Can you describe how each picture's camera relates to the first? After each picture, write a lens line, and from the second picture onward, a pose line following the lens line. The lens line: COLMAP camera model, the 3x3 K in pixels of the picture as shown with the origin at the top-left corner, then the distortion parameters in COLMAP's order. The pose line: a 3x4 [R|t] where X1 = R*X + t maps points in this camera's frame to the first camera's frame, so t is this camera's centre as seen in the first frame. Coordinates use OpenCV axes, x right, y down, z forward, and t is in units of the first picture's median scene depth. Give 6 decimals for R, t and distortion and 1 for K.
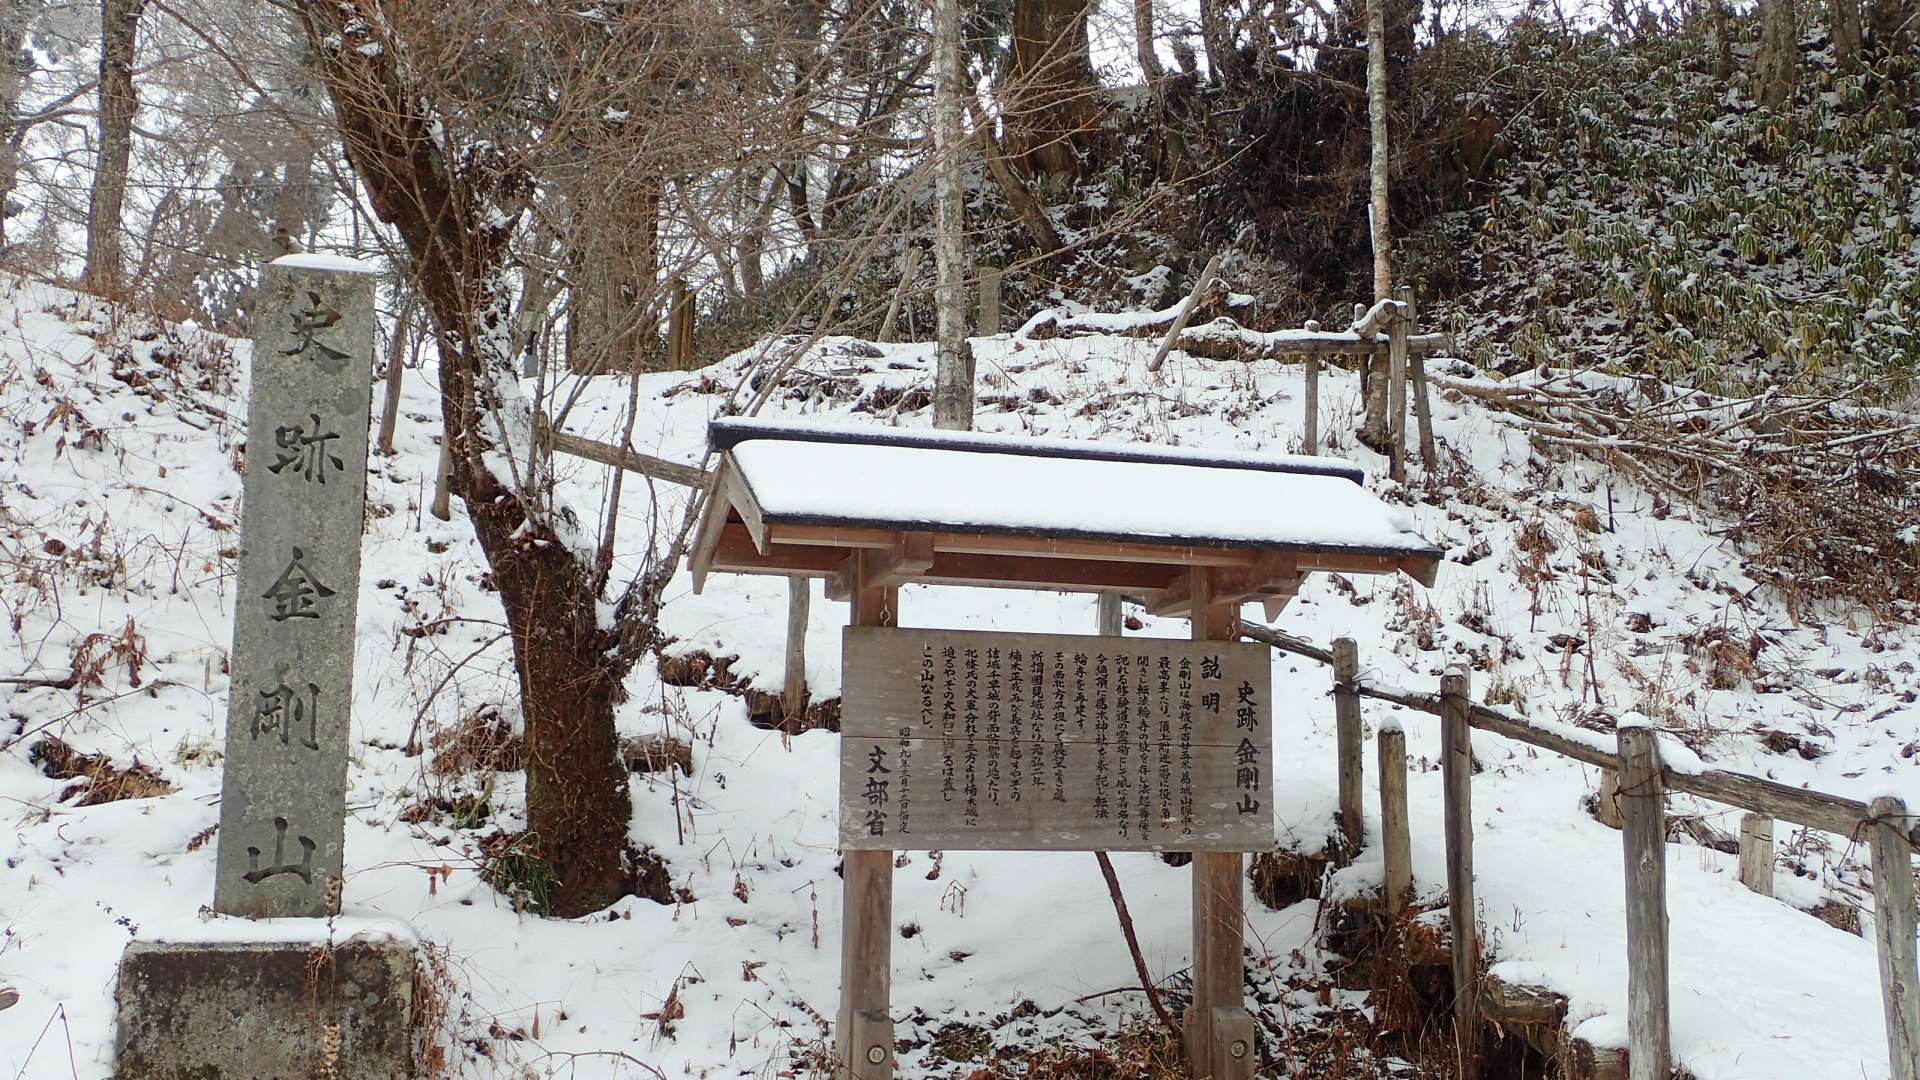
lens RADIAL K [[2016.7, 0, 960.1], [0, 2016.7, 476.7], [0, 0, 1]] dist [0.013102, 0.010273]
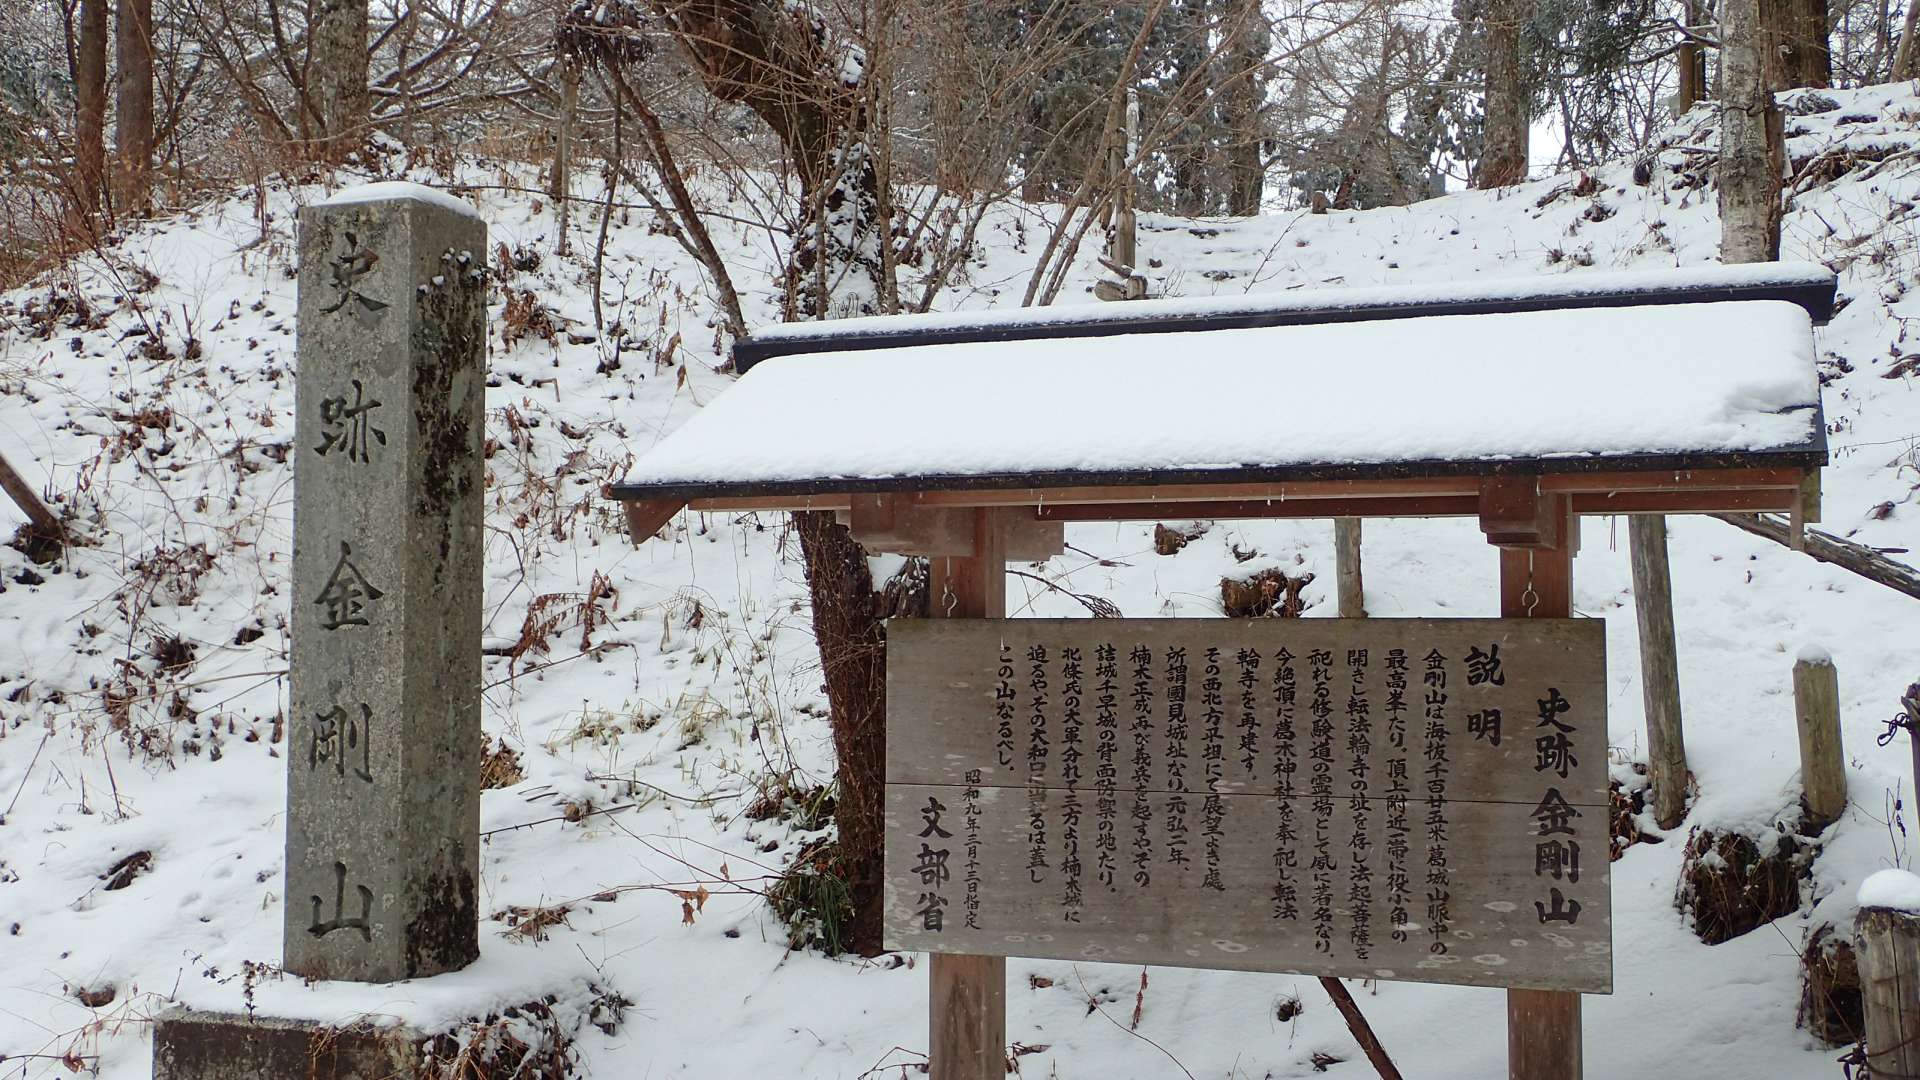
lens RADIAL K [[2016.7, 0, 960.1], [0, 2016.7, 476.7], [0, 0, 1]] dist [0.013102, 0.010273]
pose [[0.786839, -0.057324, -0.614490, 0.377162], [0.115501, 0.991763, 0.055378, -0.008489], [0.606254, -0.114547, 0.786978, 0.478049]]
